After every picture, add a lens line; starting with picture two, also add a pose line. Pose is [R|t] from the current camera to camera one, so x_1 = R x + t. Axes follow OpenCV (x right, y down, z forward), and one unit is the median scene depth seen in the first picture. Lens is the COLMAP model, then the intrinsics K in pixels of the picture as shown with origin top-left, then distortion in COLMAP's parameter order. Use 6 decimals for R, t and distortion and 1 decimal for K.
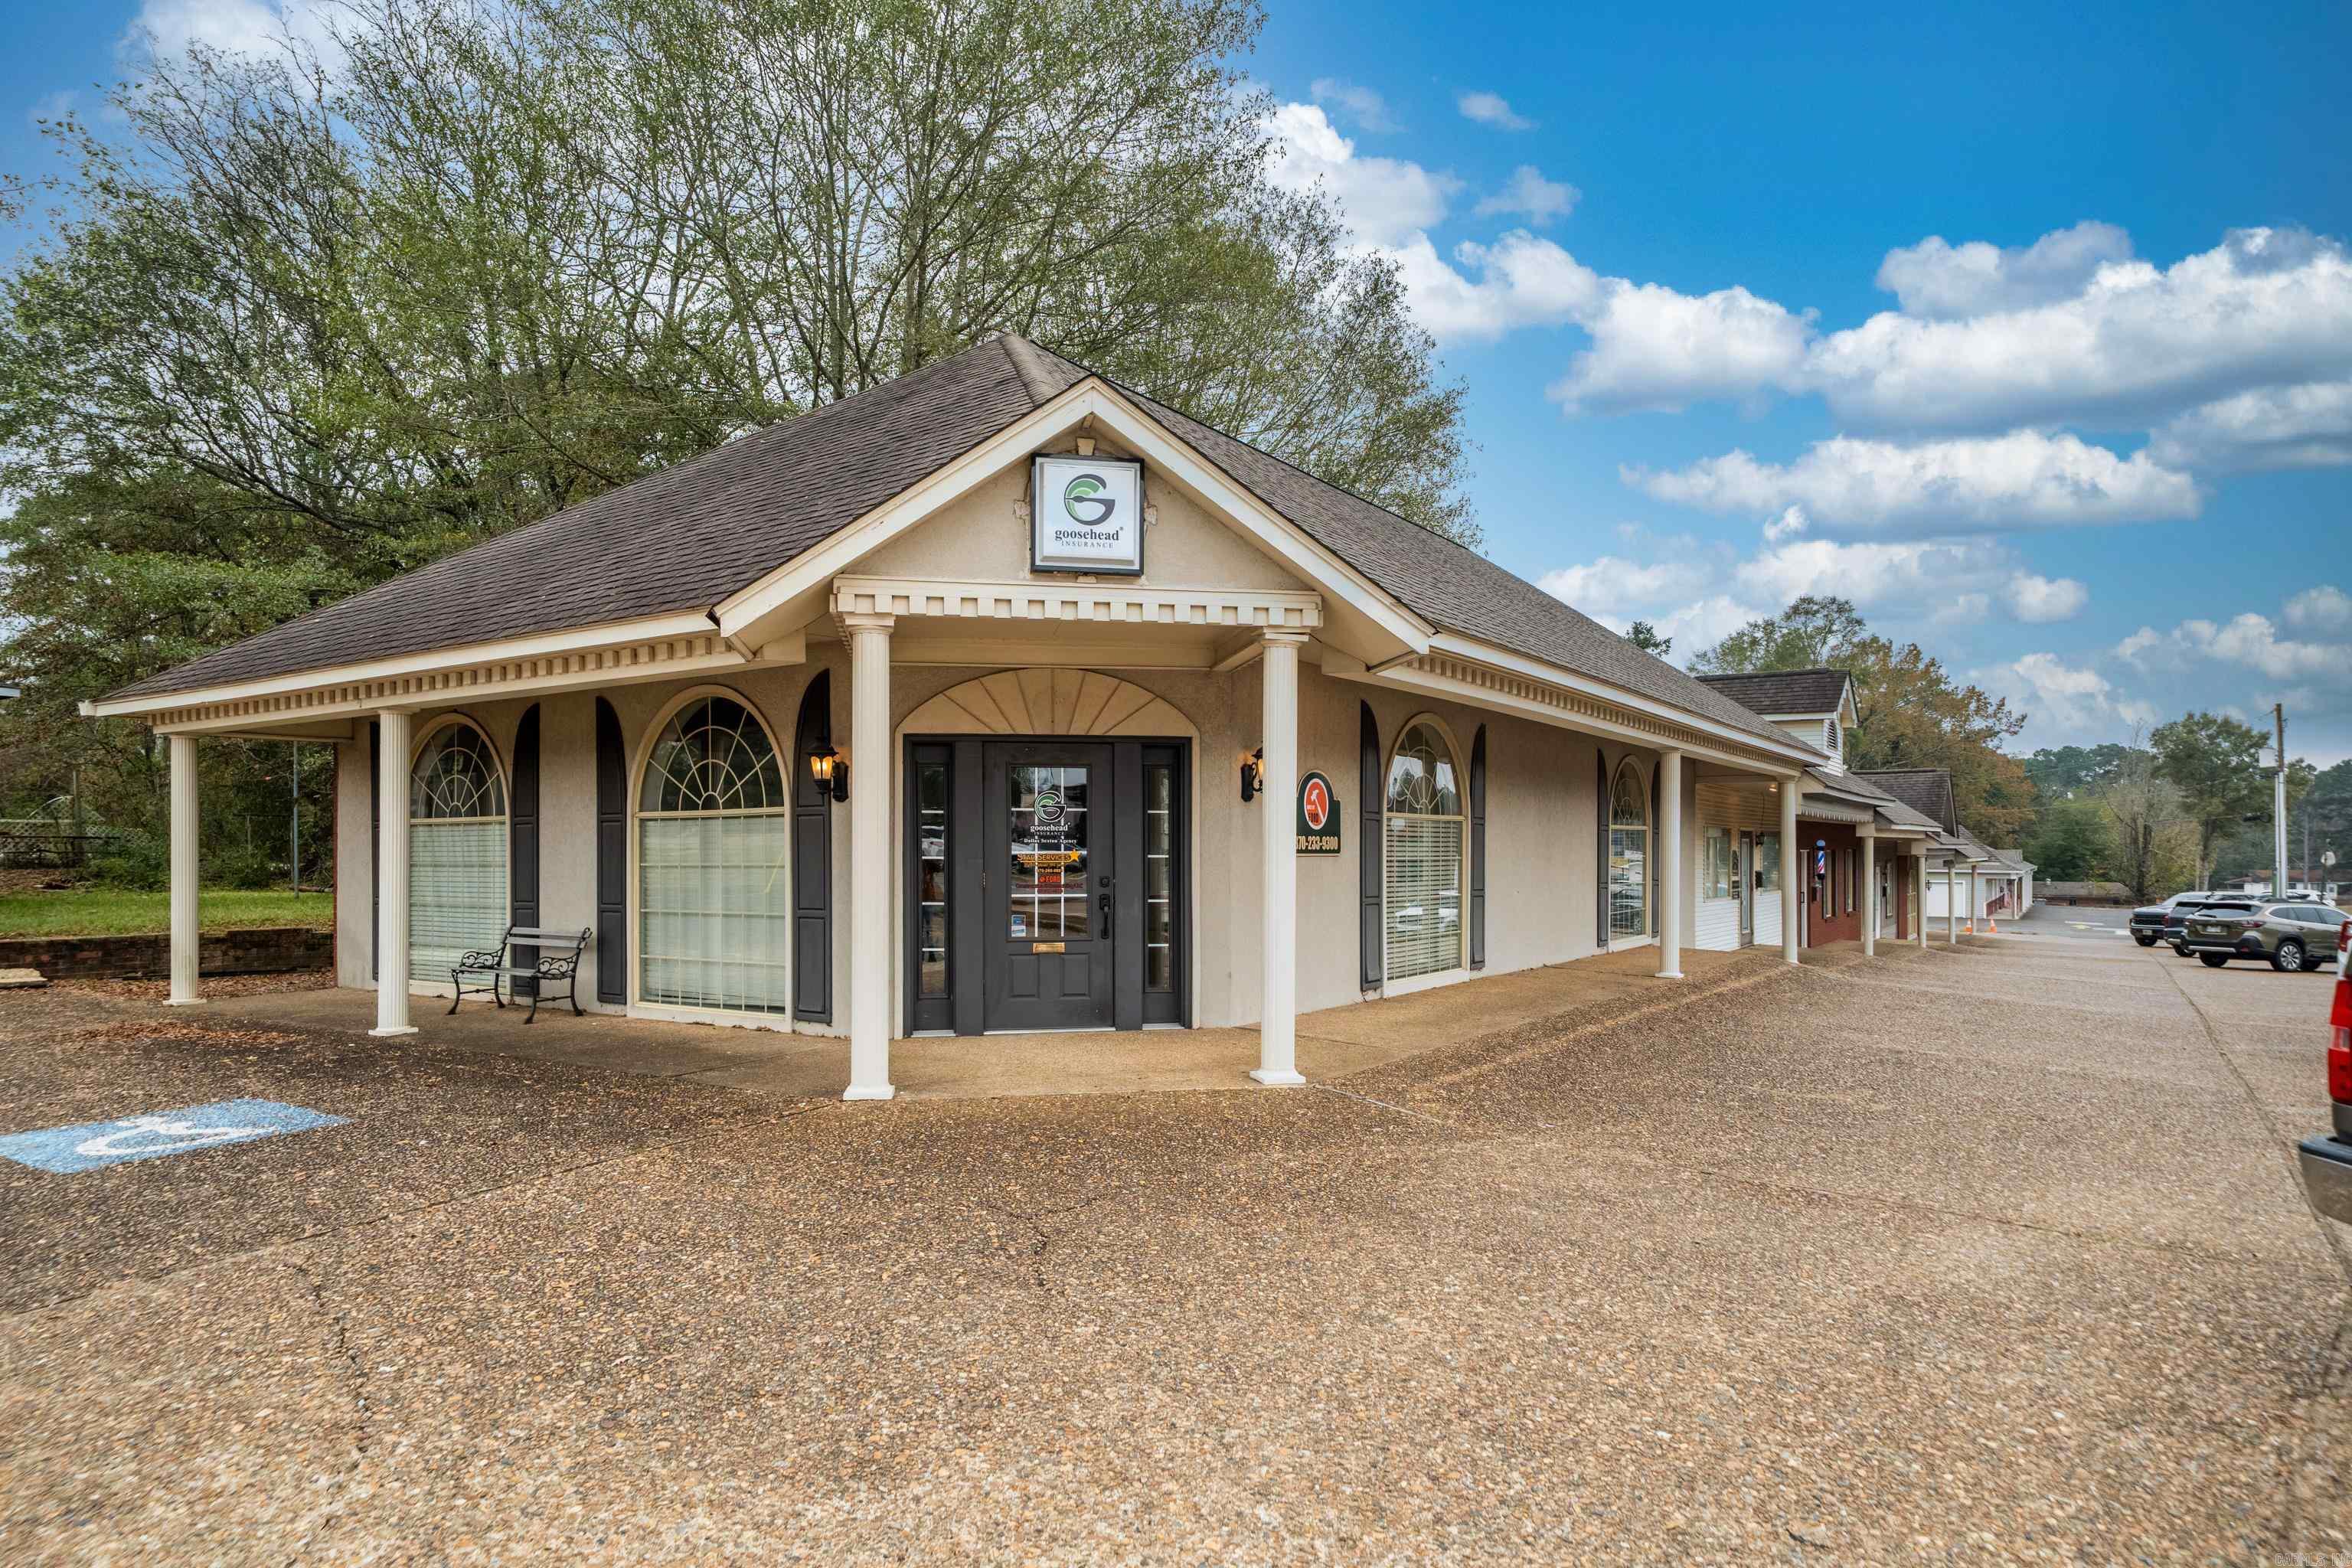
lens RADIAL K [[1312.1, 0, 1154.7], [0, 1312.1, 833.4], [0, 0, 1]] dist [-0.026859, 0.001719]
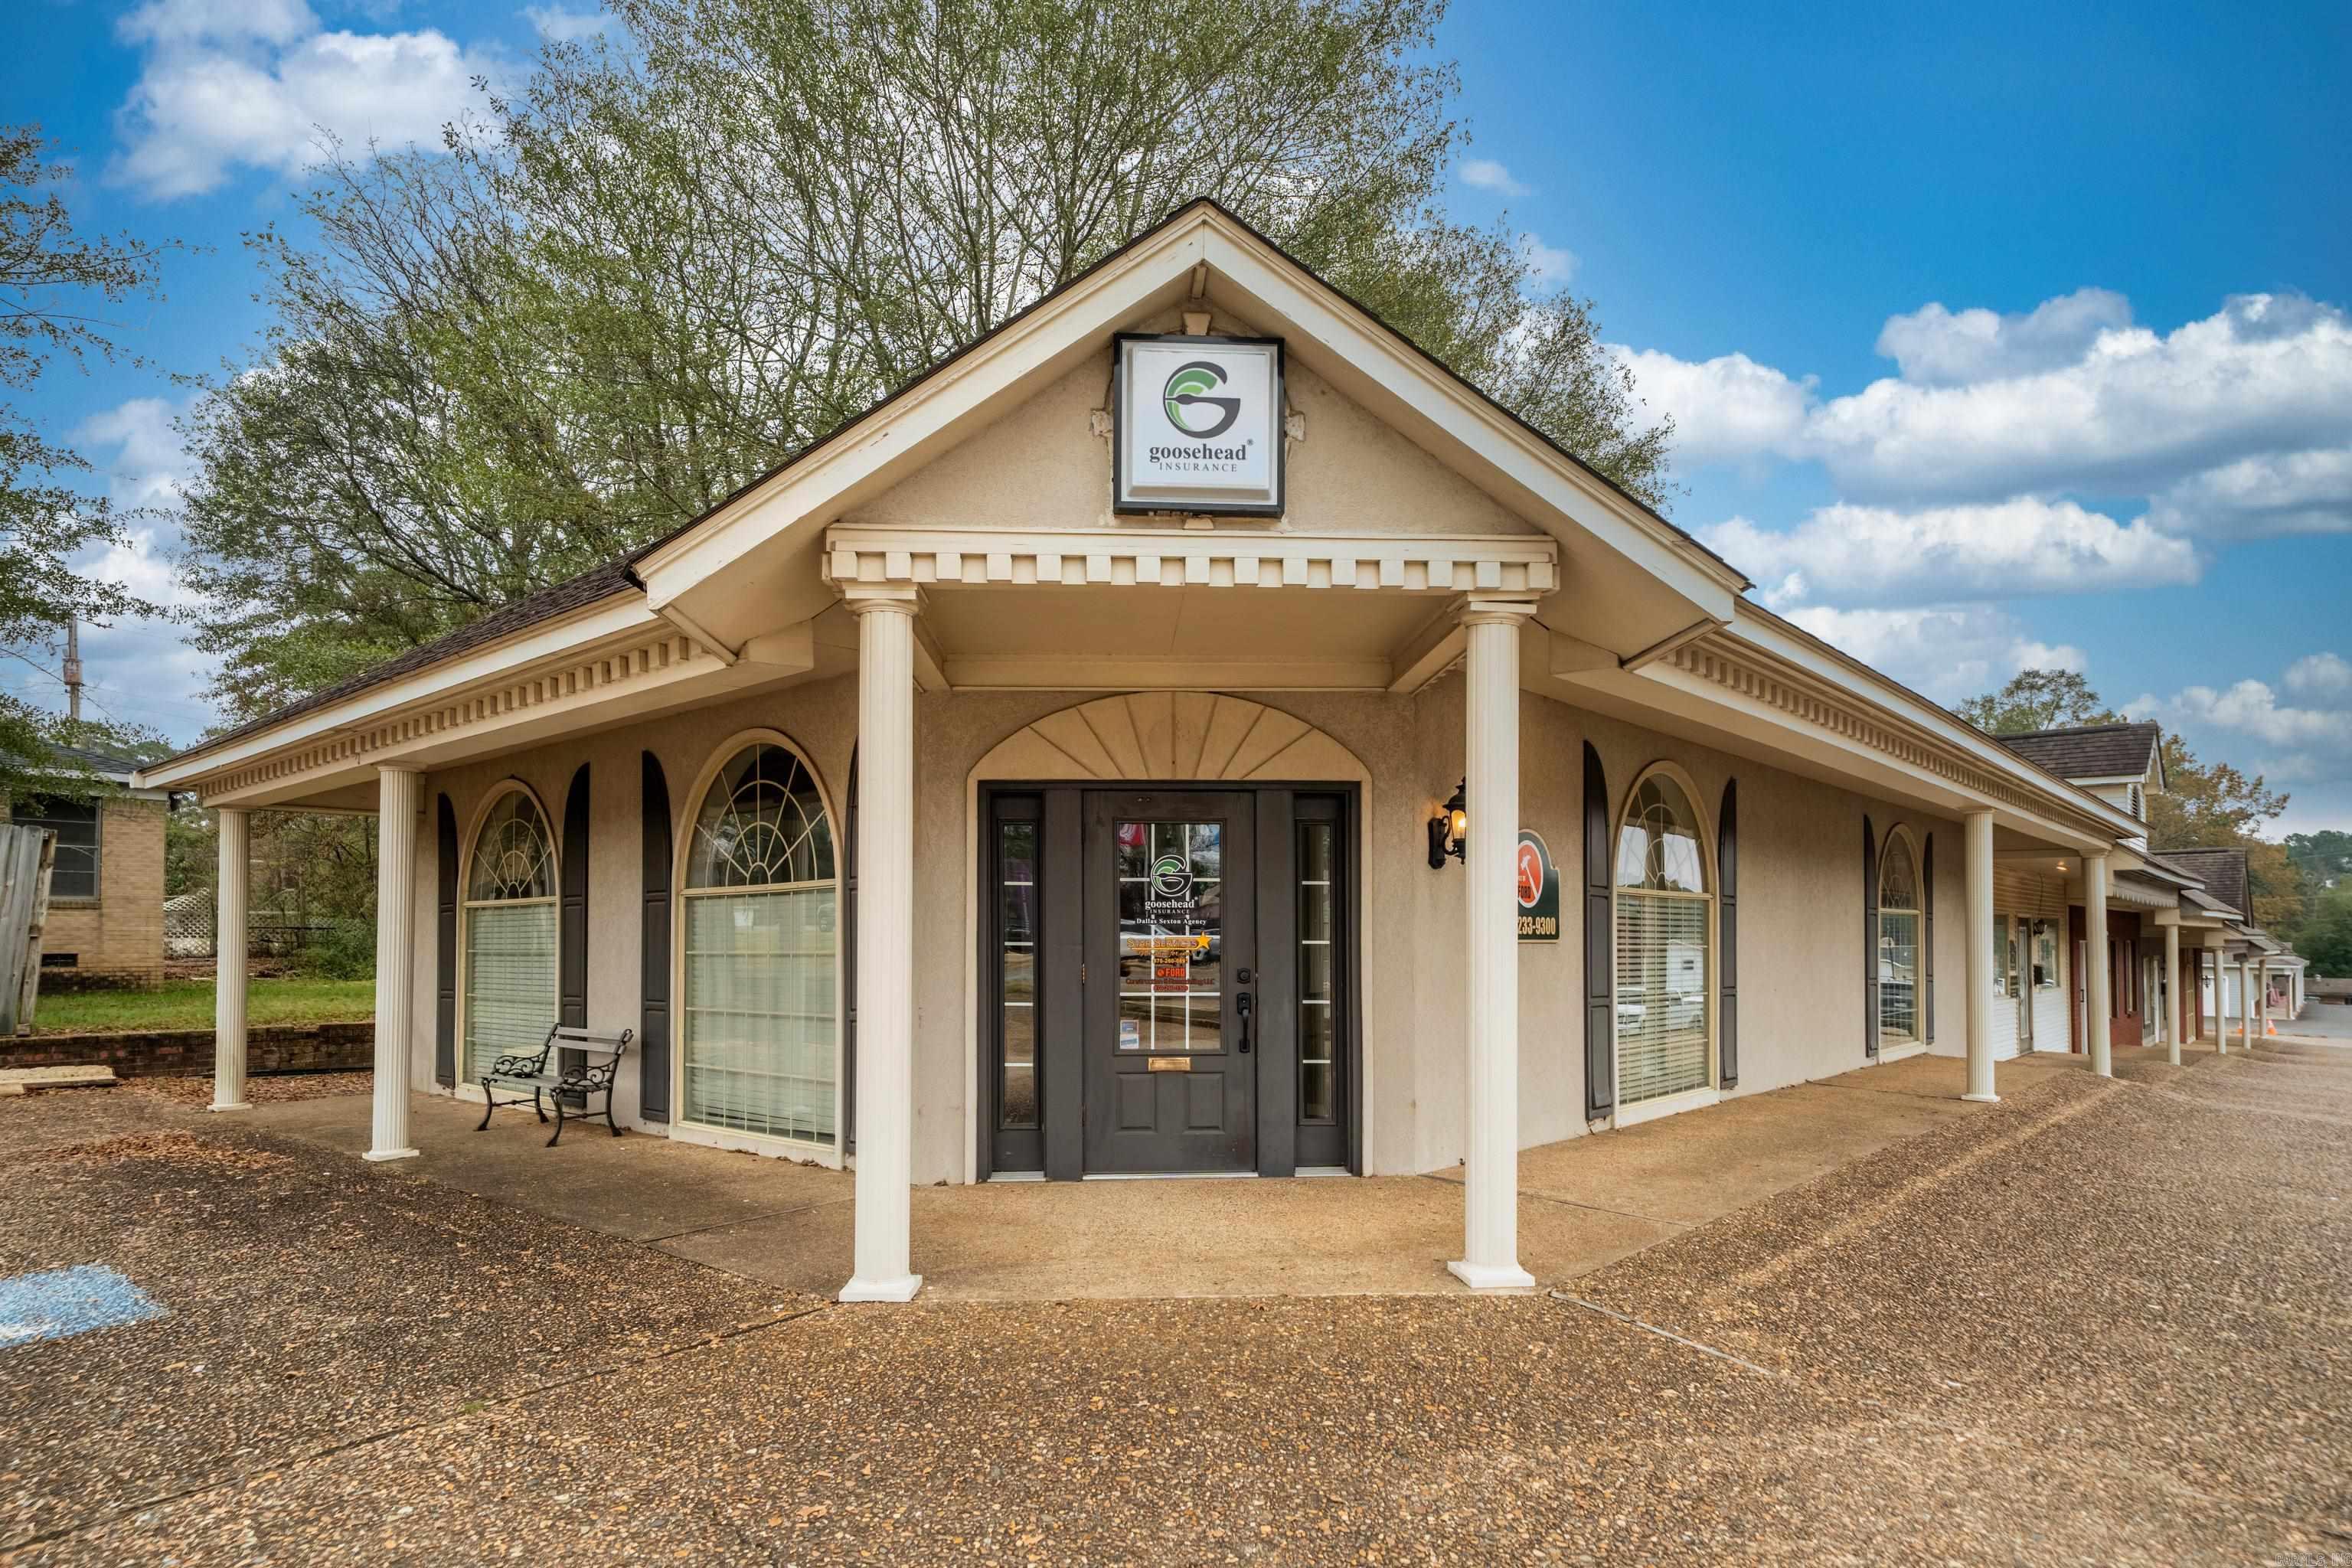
lens RADIAL K [[1294.2, 0, 1196.2], [0, 1294.2, 897.0], [0, 0, 1]] dist [0.011064, 0.000164]
pose [[0.994758, -0.002273, -0.102236, 0.009816], [0.000092, 0.999772, -0.021342, 0.006967], [0.102261, 0.021220, 0.994531, 0.247331]]
